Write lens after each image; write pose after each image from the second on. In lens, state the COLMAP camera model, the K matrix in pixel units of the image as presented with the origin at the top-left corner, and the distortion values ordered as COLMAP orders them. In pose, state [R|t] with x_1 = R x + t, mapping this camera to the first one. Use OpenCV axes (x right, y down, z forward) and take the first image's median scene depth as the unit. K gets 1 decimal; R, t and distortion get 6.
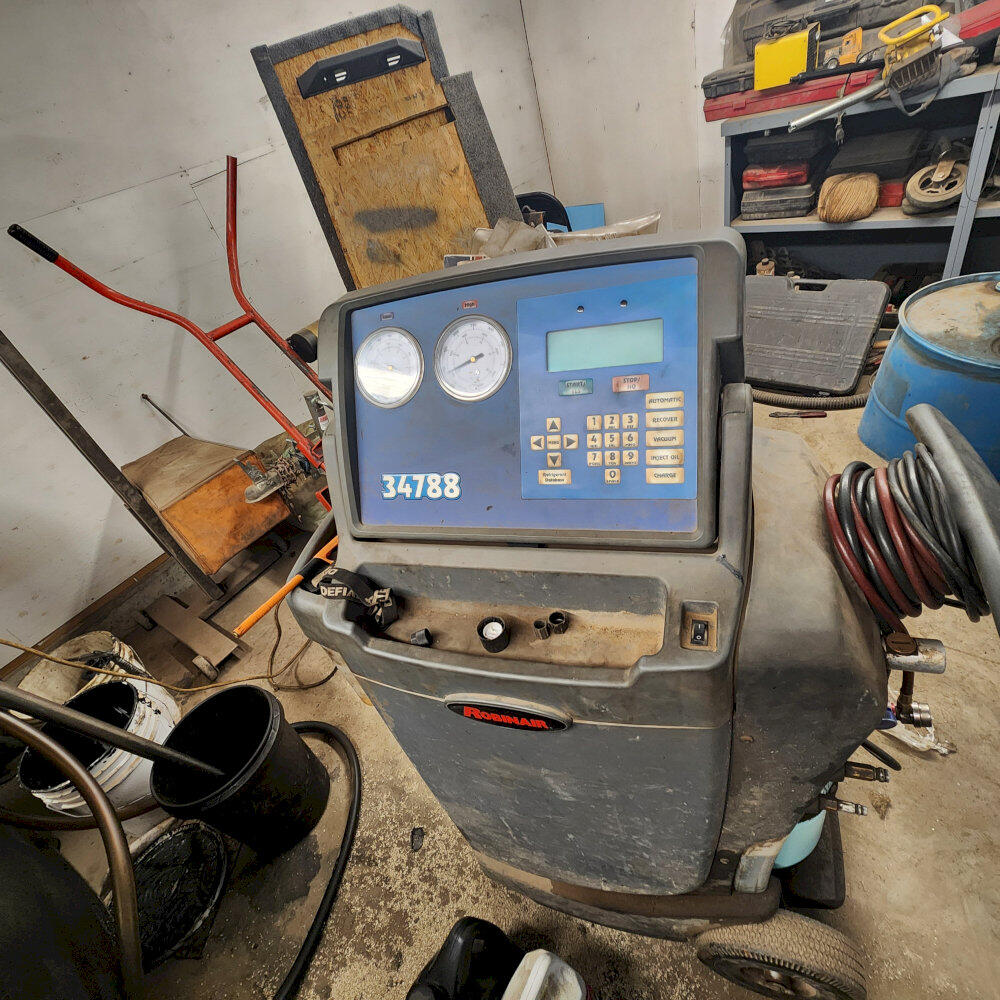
lens RADIAL K [[554.2, 0, 500.0], [0, 554.2, 500.0], [0, 0, 1]] dist [0.002203, 0.000682]
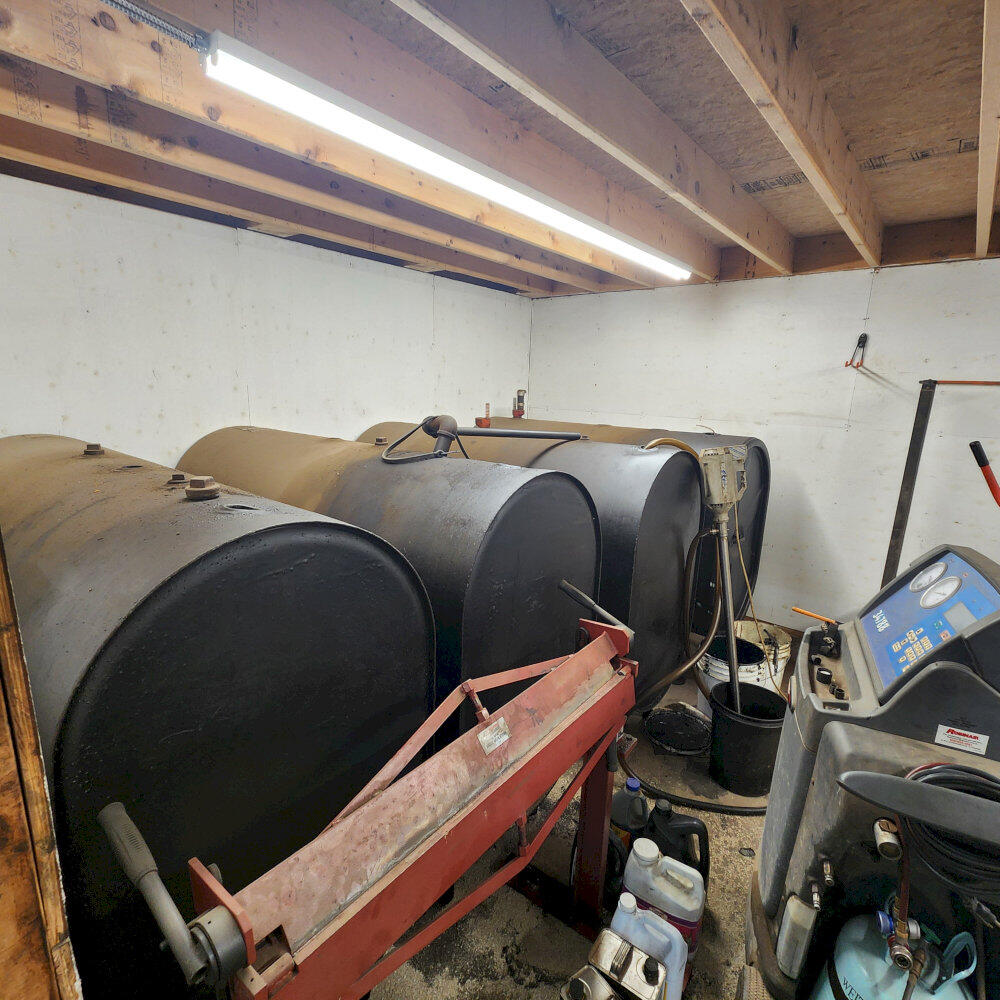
lens RADIAL K [[554.2, 0, 500.0], [0, 554.2, 500.0], [0, 0, 1]] dist [0.002203, 0.000682]
pose [[-0.054093, 0.429601, -0.901397, 0.769305], [-0.641402, 0.676911, 0.361103, -0.099172], [0.765296, 0.597691, 0.238931, -0.350354]]
